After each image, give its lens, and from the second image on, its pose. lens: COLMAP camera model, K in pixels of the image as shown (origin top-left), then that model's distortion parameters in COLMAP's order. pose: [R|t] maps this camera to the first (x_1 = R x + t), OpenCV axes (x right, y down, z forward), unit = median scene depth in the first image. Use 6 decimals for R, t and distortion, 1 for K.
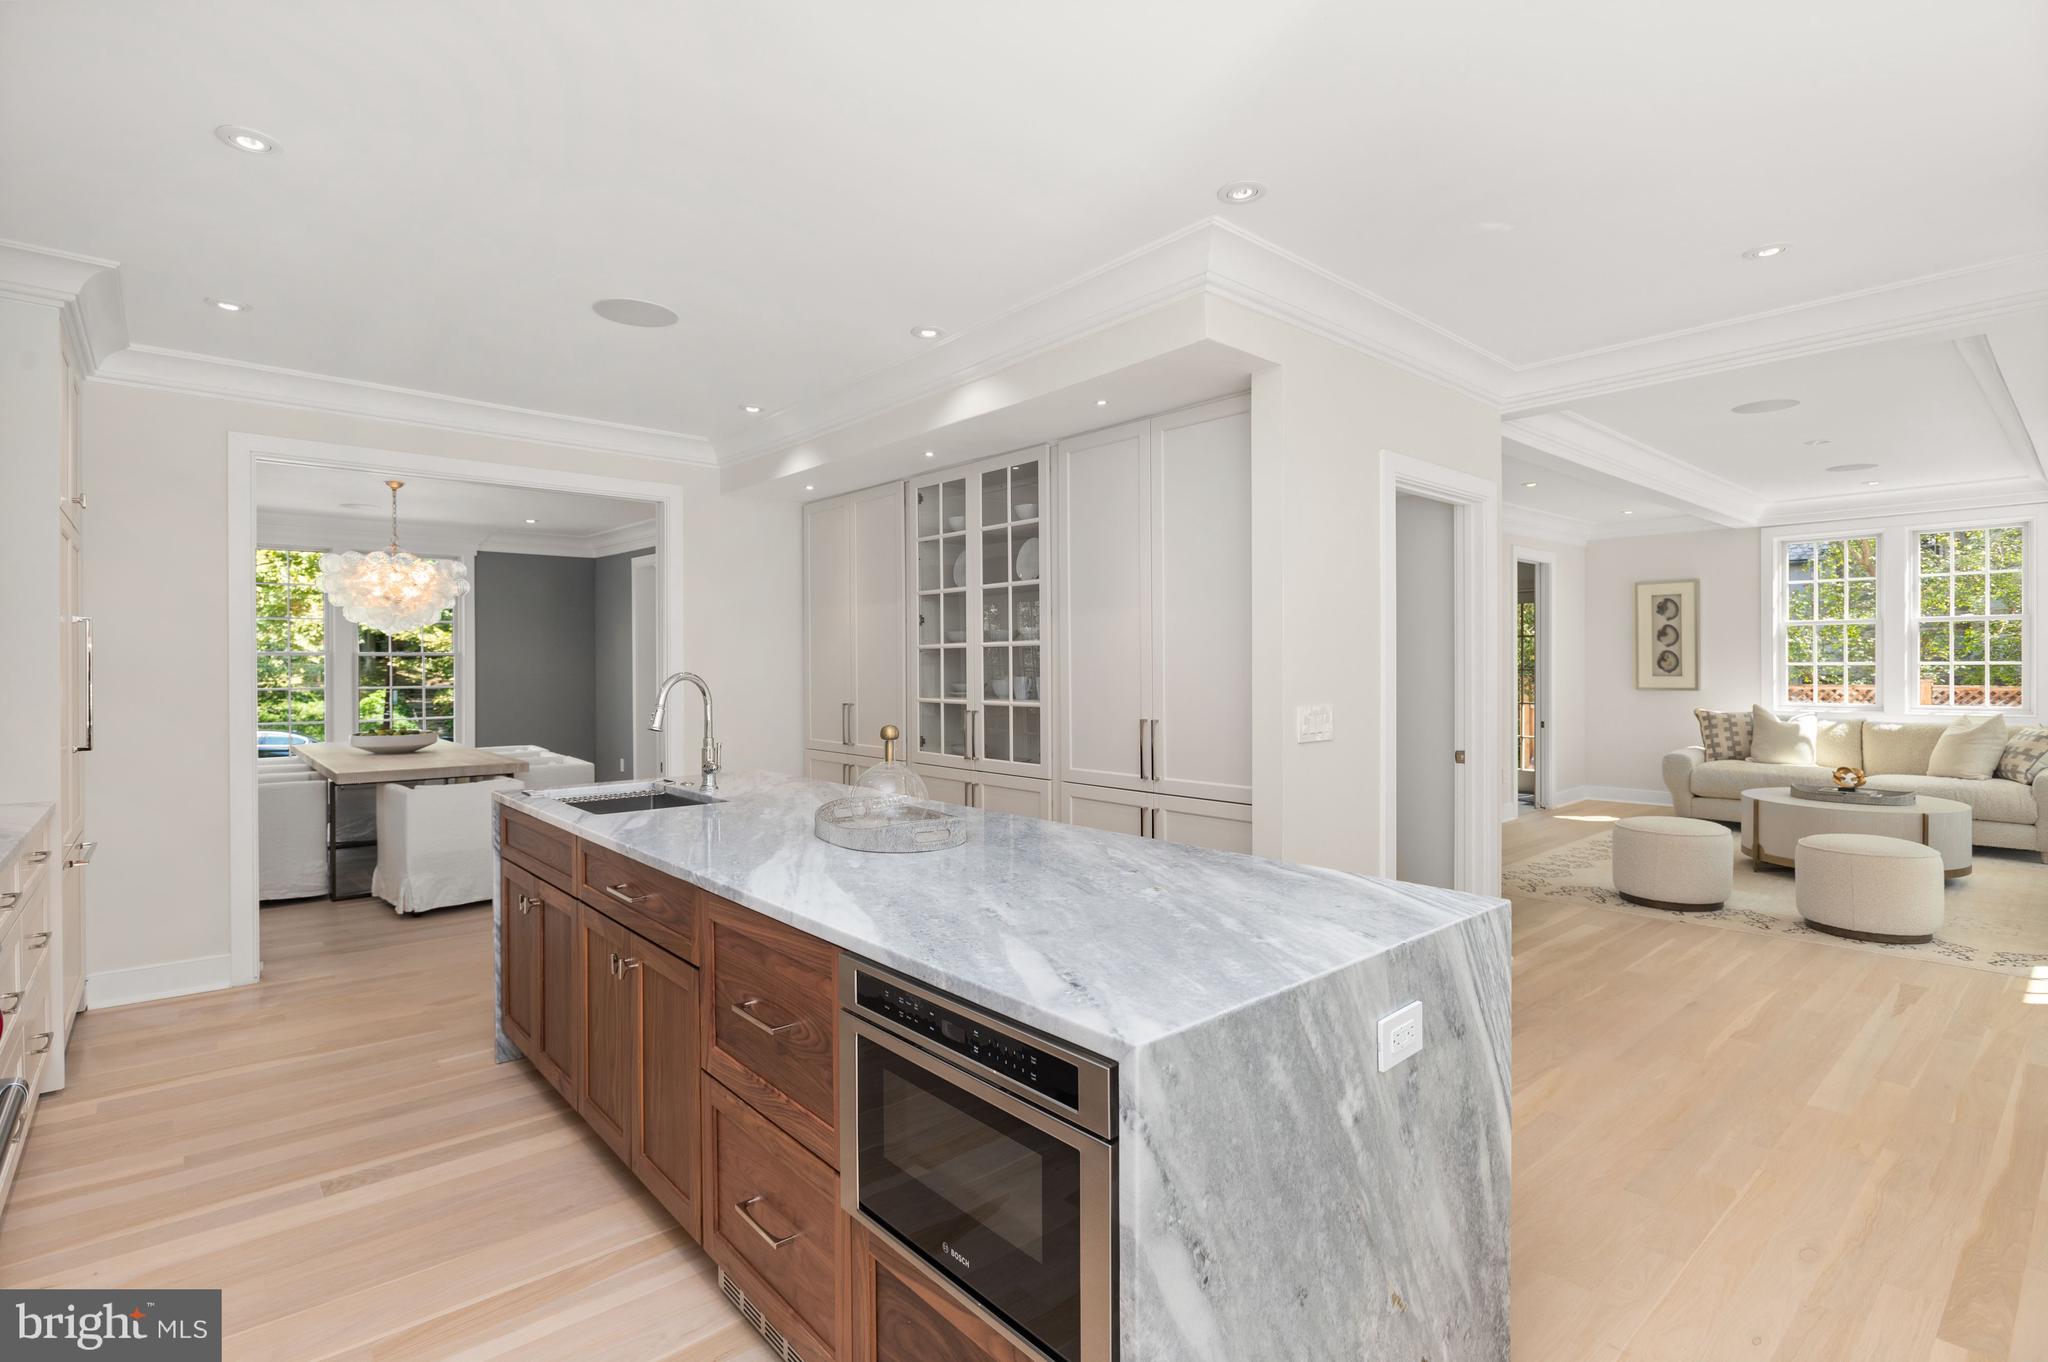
lens RADIAL K [[983.9, 0, 1042.9], [0, 983.9, 679.9], [0, 0, 1]] dist [-0.008556, -0.000438]
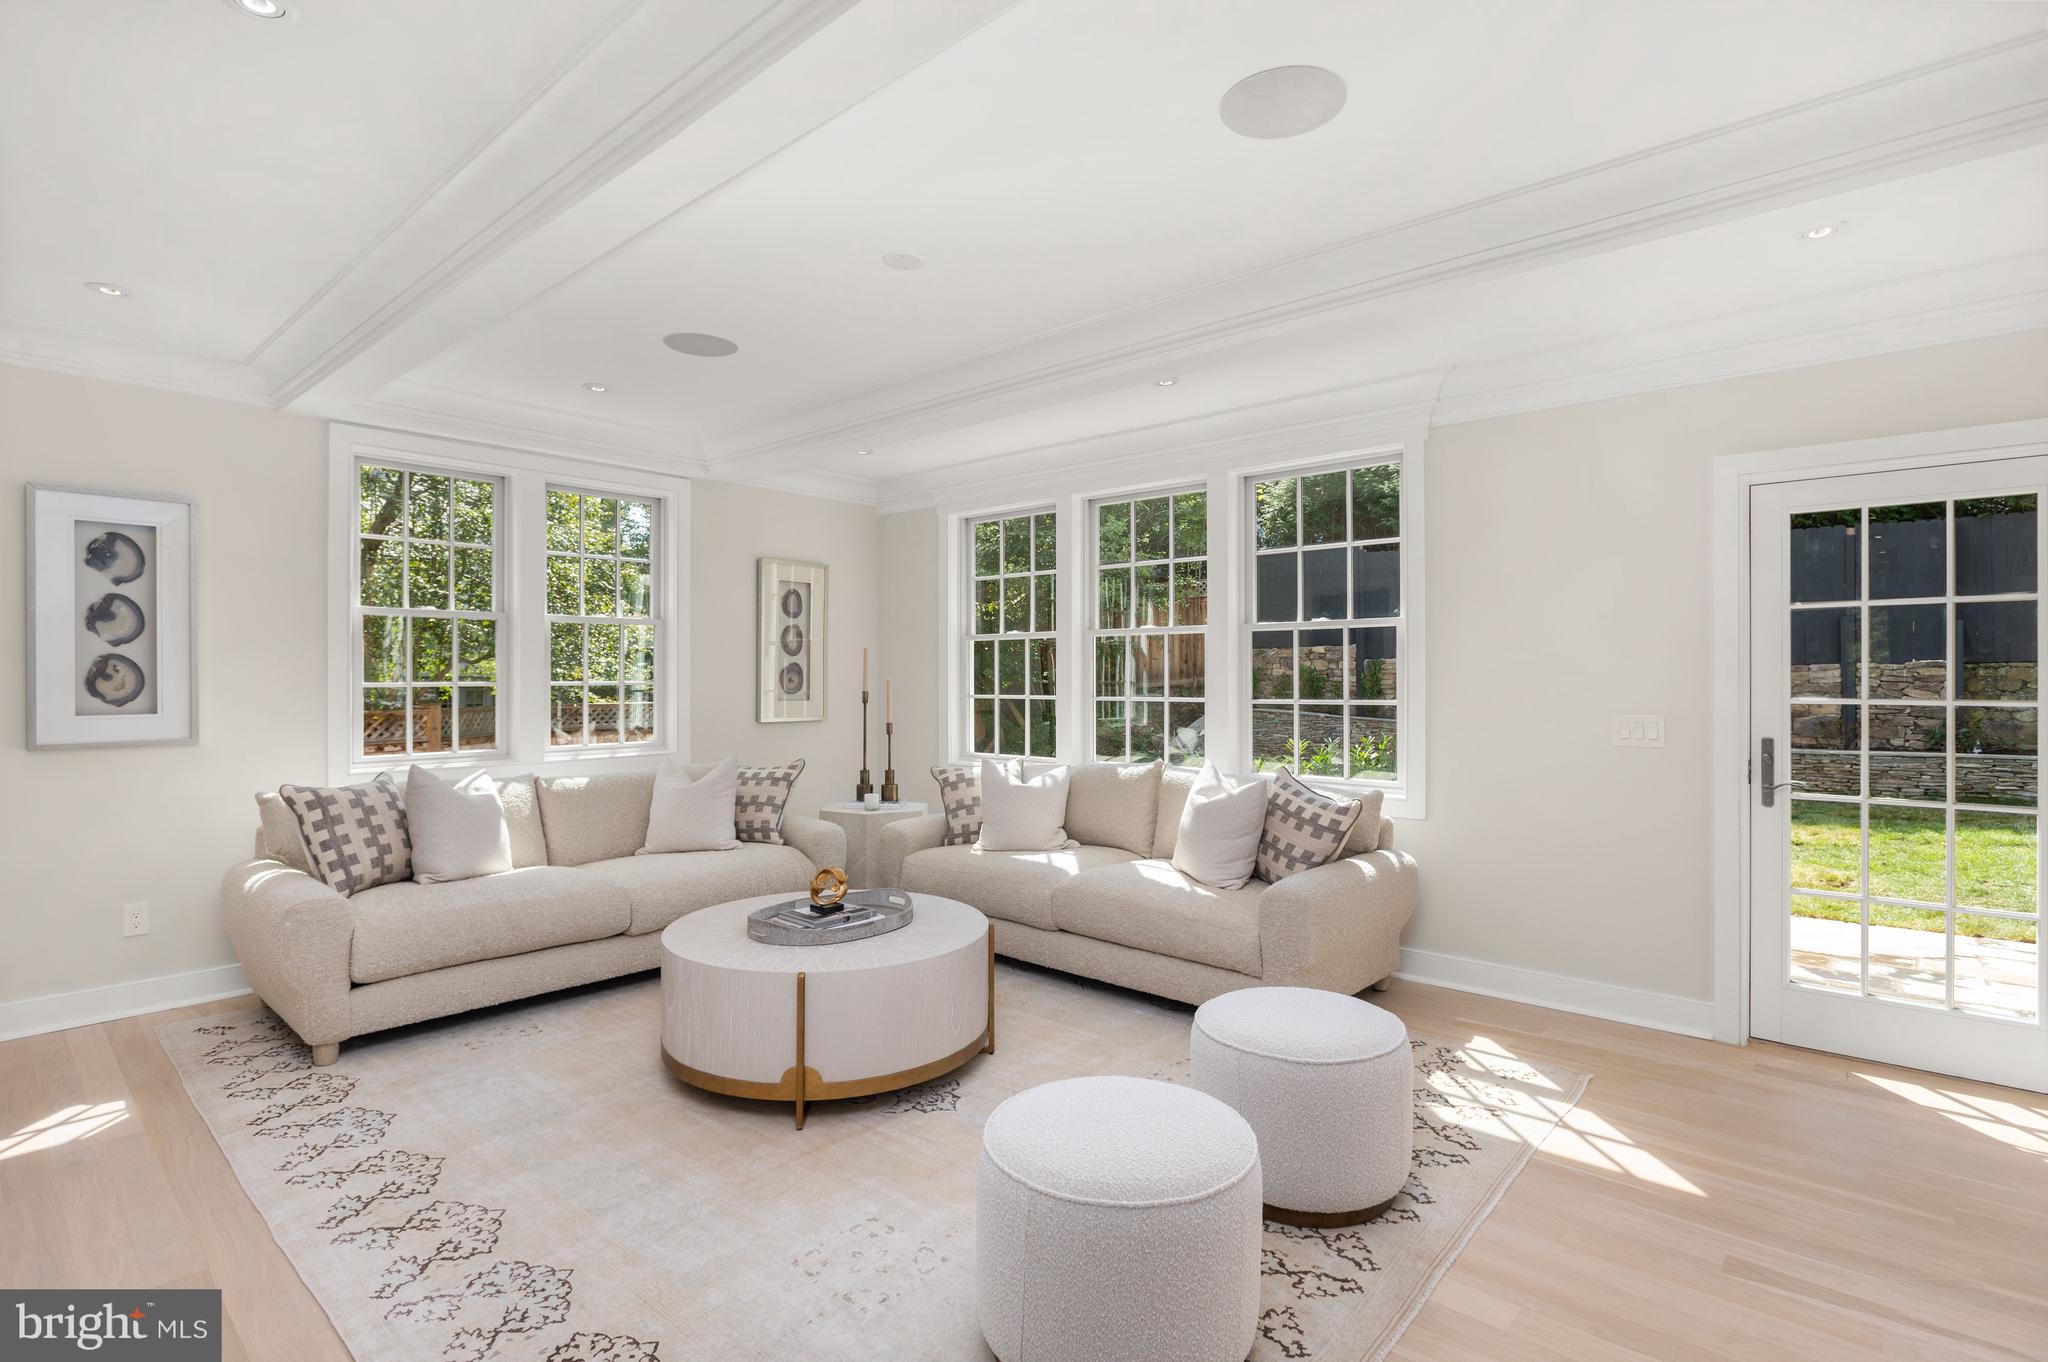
lens RADIAL K [[983.9, 0, 1039.2], [0, 983.9, 678.3], [0, 0, 1]] dist [-0.008556, -0.000438]
pose [[-0.139762, -0.001507, 0.990184, 0.157209], [0.007759, 0.999966, 0.002617, -0.017382], [-0.990155, 0.008048, -0.139745, 0.663048]]
